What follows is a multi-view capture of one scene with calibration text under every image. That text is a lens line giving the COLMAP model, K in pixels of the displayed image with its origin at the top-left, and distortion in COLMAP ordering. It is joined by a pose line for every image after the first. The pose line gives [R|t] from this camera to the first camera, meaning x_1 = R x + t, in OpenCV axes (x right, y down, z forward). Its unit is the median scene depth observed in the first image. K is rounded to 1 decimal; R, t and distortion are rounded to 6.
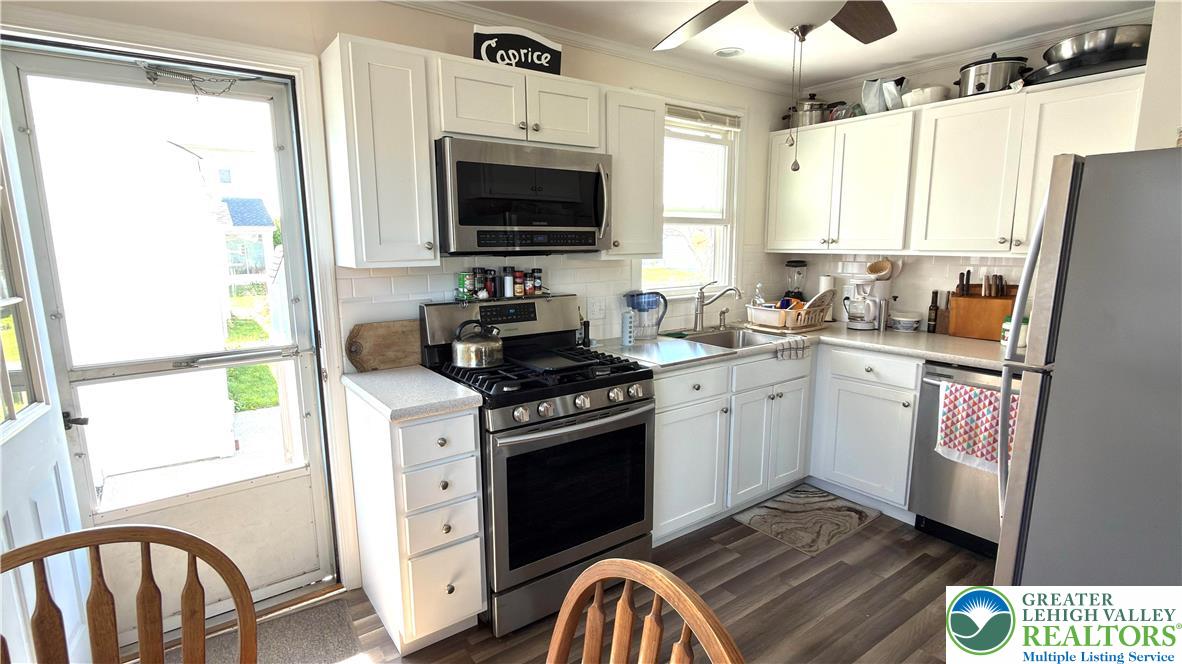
lens RADIAL K [[578.3, 0, 590.8], [0, 578.3, 339.2], [0, 0, 1]] dist [0.005043, 0.000684]
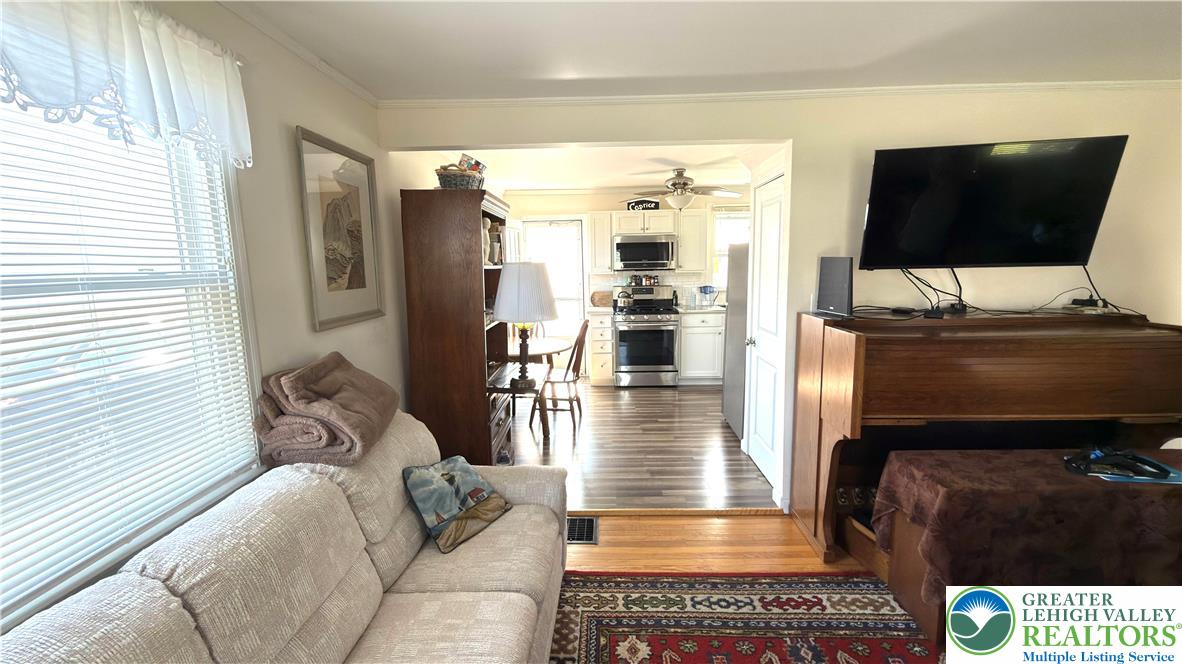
lens RADIAL K [[513.1, 0, 589.2], [0, 513.1, 332.7], [0, 0, 1]] dist [0.003967, 0.000032]
pose [[0.795457, 0.076291, -0.601188, 1.135897], [-0.088621, 0.996023, 0.009138, 0.153735], [0.599495, 0.046009, 0.799055, -1.120323]]
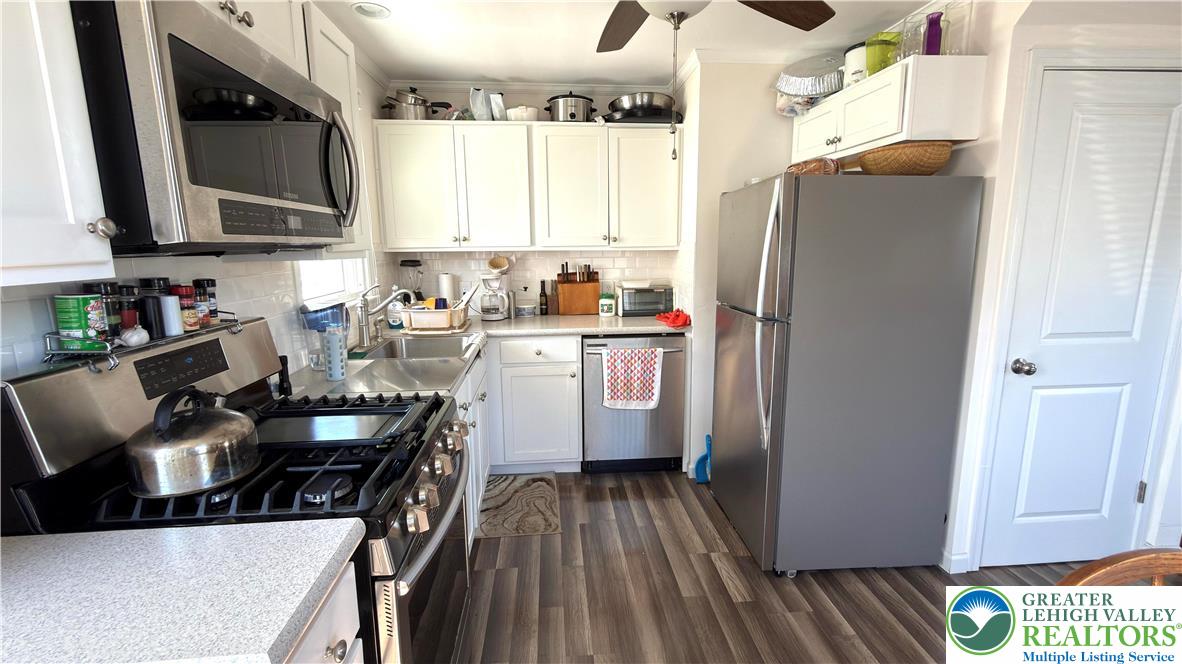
lens RADIAL K [[513.1, 0, 592.1], [0, 513.1, 336.6], [0, 0, 1]] dist [0.003967, 0.000032]
pose [[0.515676, -0.153139, 0.842987, -0.329392], [0.151856, 0.984656, 0.085981, -0.052971], [-0.843219, 0.083674, 0.531019, 0.421791]]
